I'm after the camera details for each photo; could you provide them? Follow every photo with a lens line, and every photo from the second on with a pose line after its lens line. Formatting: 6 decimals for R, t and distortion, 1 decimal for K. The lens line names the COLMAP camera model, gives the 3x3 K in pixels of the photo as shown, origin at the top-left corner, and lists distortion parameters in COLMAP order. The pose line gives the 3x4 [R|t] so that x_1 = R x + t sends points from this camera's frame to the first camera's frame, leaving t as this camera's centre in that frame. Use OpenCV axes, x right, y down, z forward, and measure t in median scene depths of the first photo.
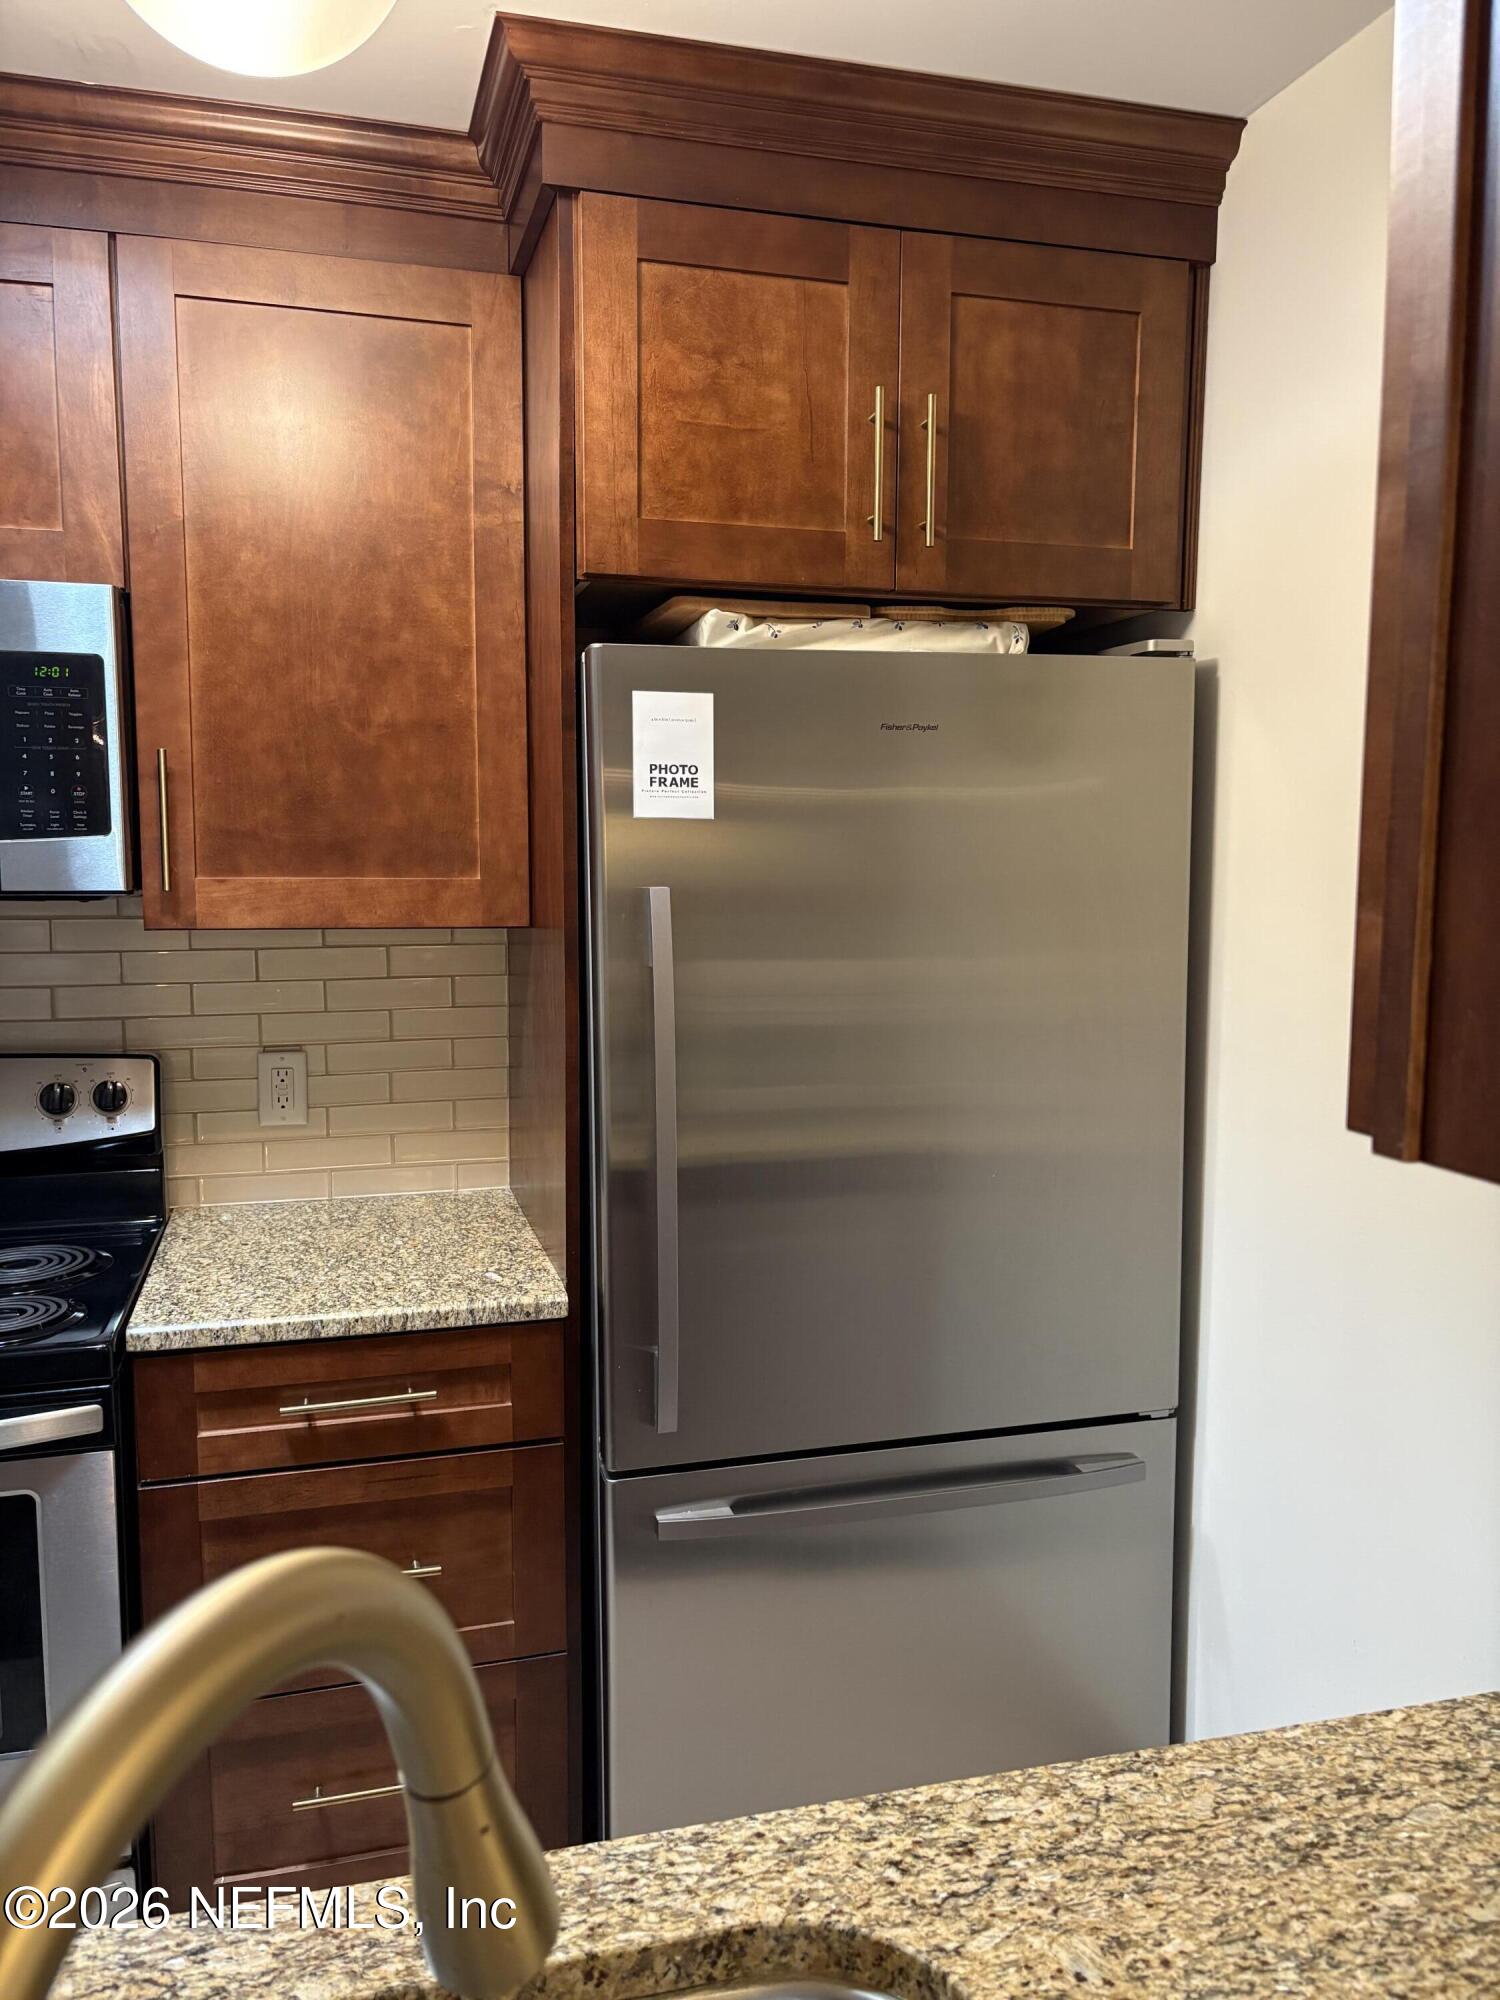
lens RADIAL K [[1505.2, 0, 758.6], [0, 1505.2, 1012.9], [0, 0, 1]] dist [0.043573, -0.065961]
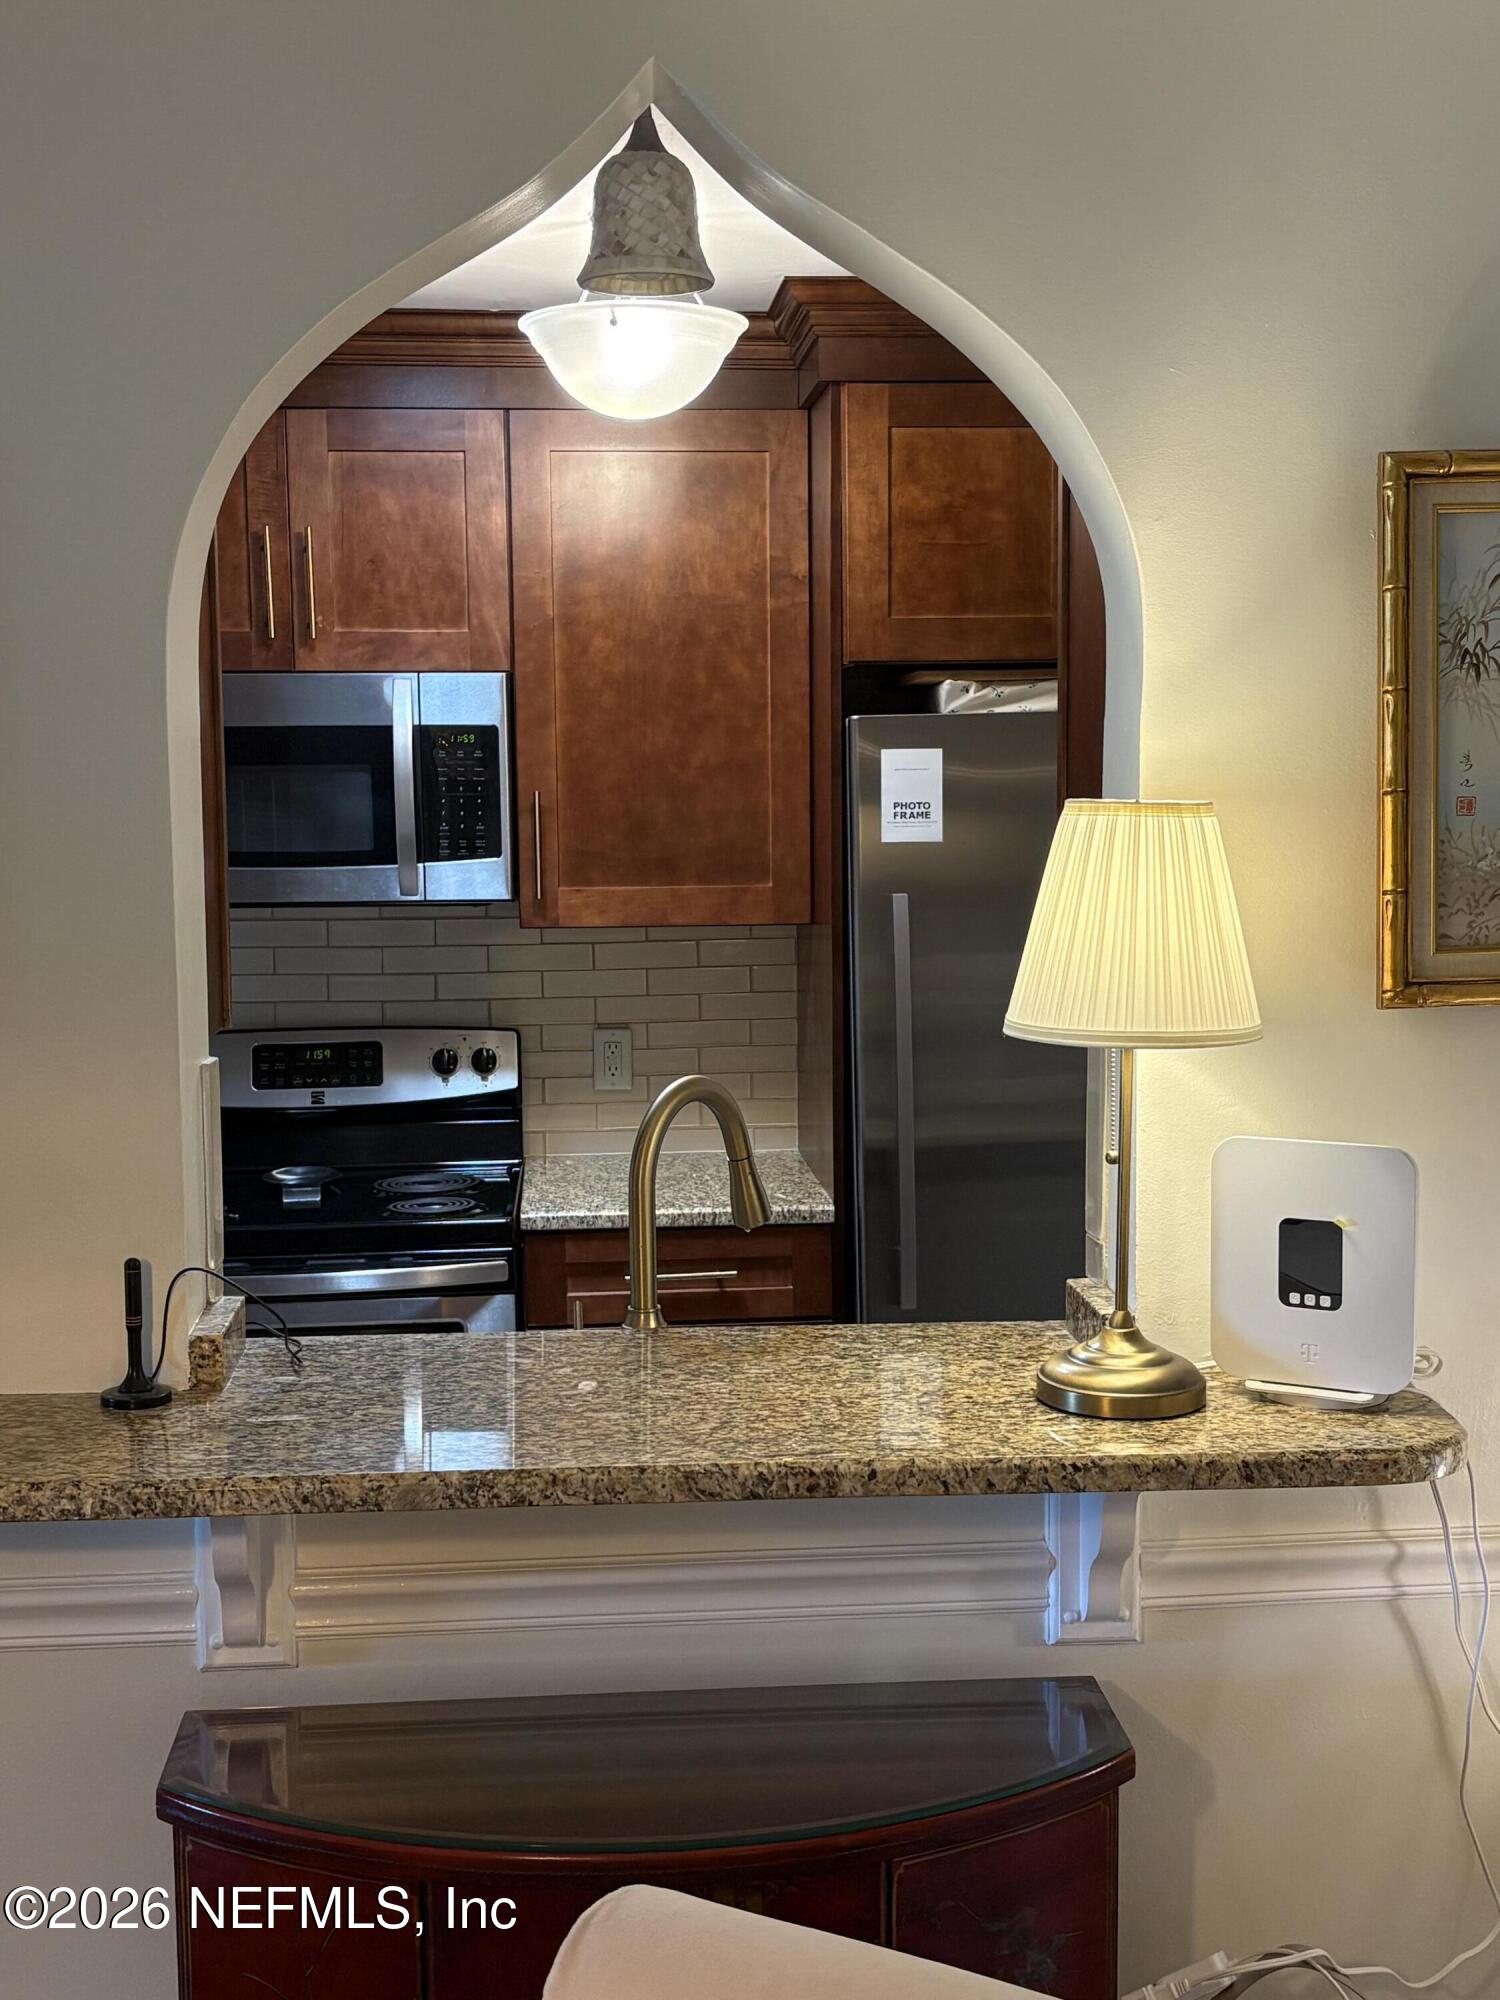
lens RADIAL K [[2480.7, 0, 750.0], [0, 2480.7, 1000.0], [0, 0, 1]] dist [0.096053, -0.012601]
pose [[0.979464, 0.000820, -0.201615, 0.224386], [-0.005762, 0.999697, -0.023926, 0.058270], [0.201535, 0.024596, 0.979173, -1.074915]]
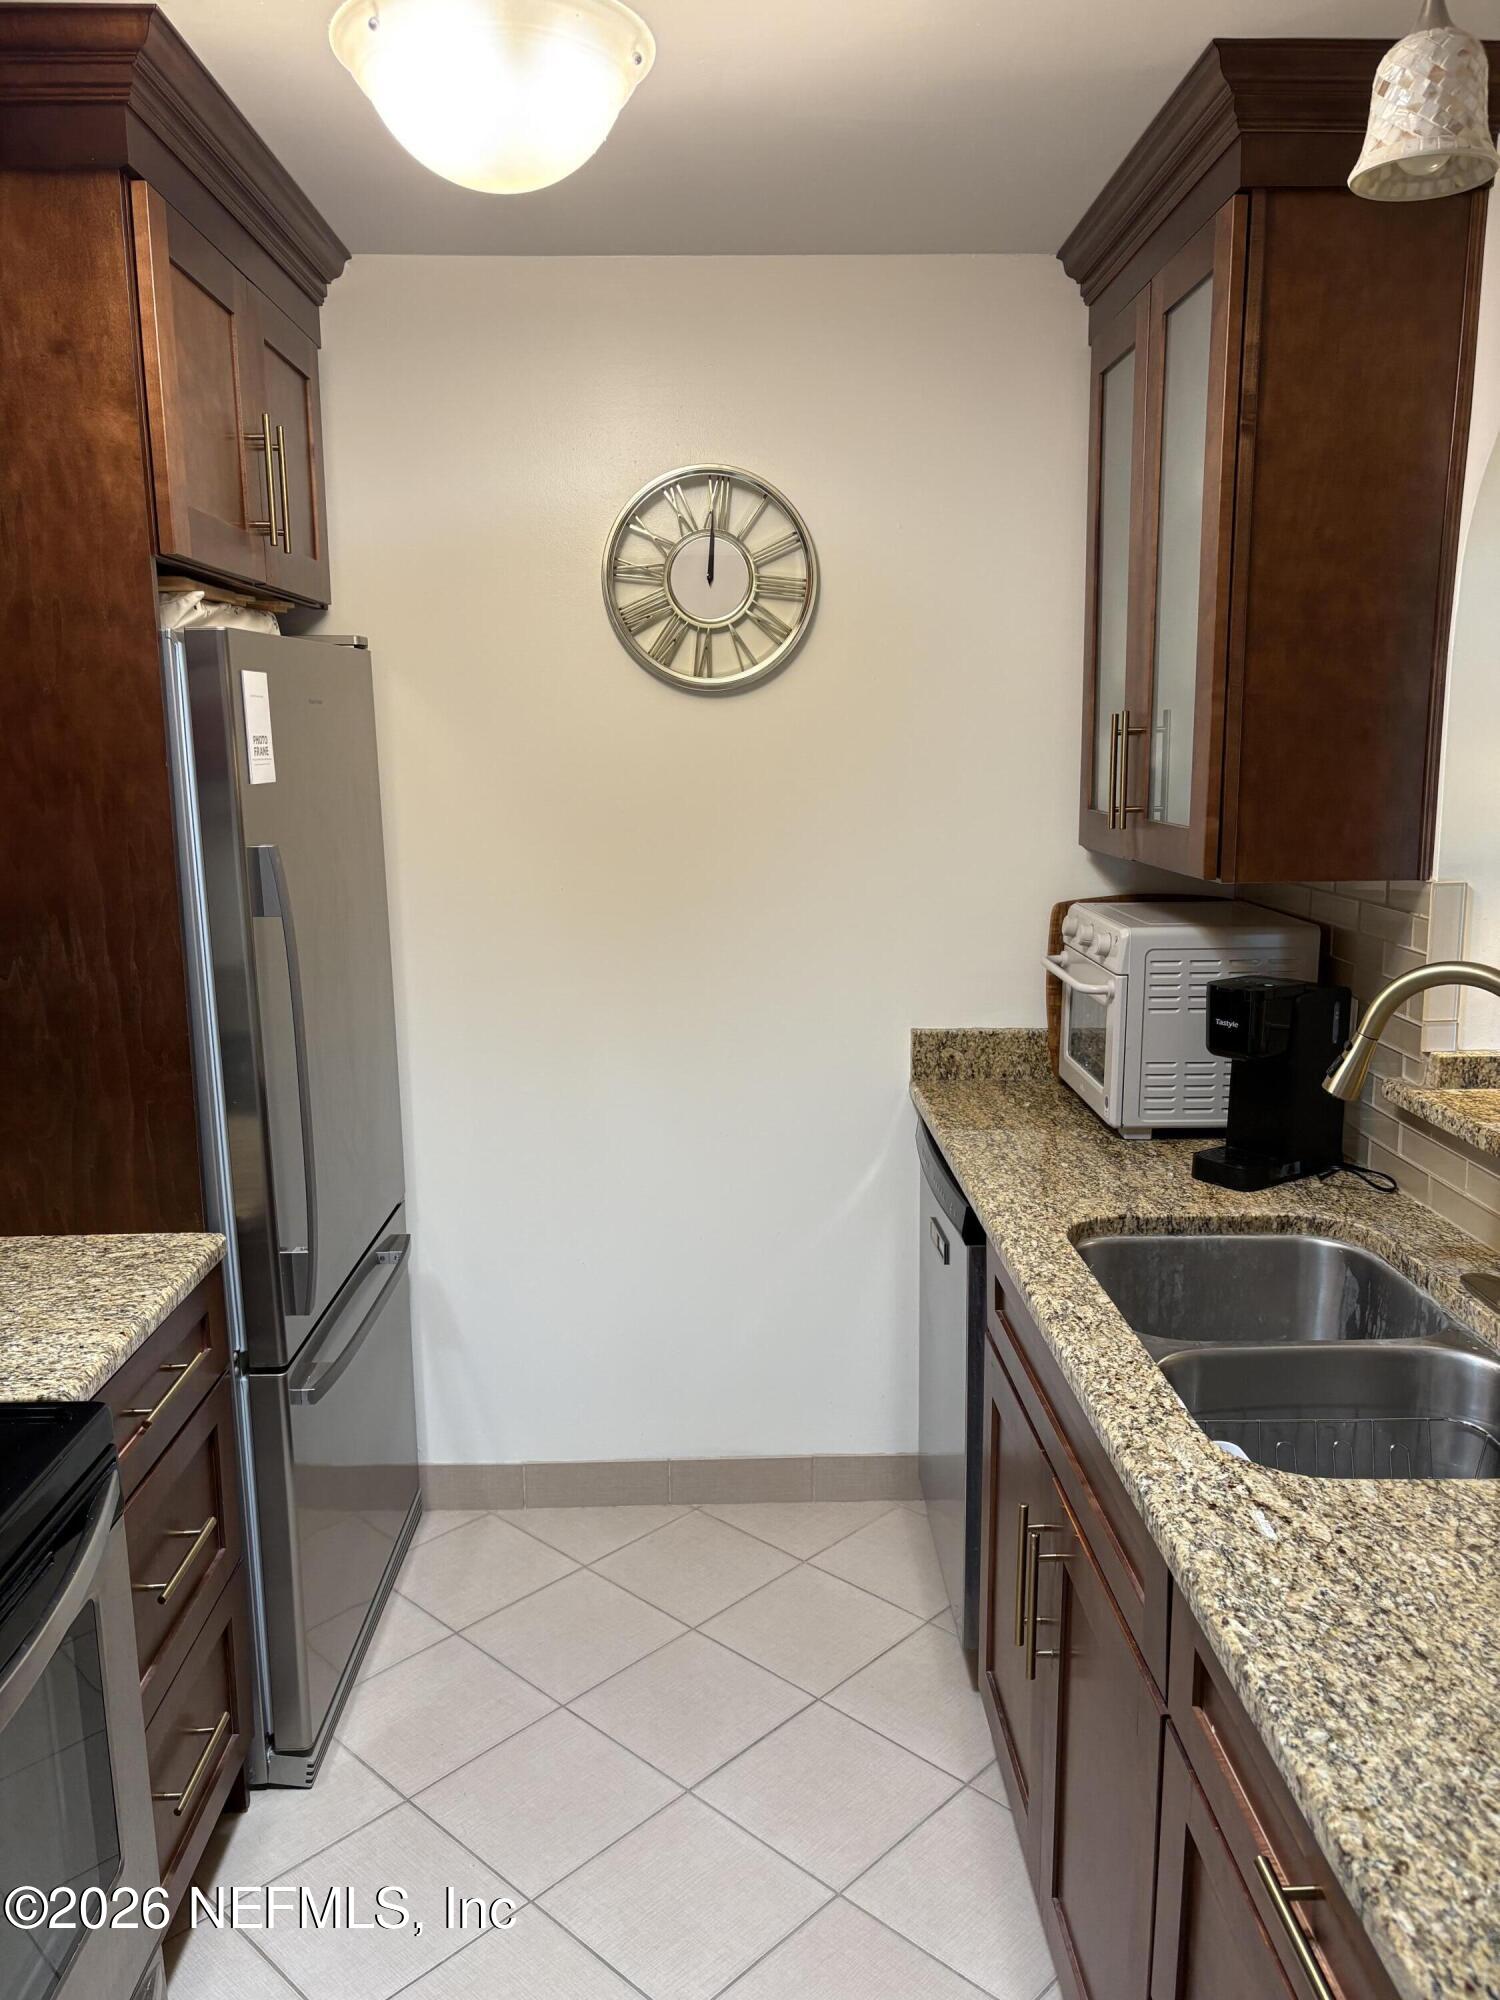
lens RADIAL K [[1478.4, 0, 751.2], [0, 1478.4, 1010.7], [0, 0, 1]] dist [0.036421, -0.065665]
pose [[0.257168, -0.186224, 0.948254, -0.973166], [0.117715, 0.979986, 0.160531, -0.090797], [-0.959170, 0.070340, 0.273942, 0.326636]]
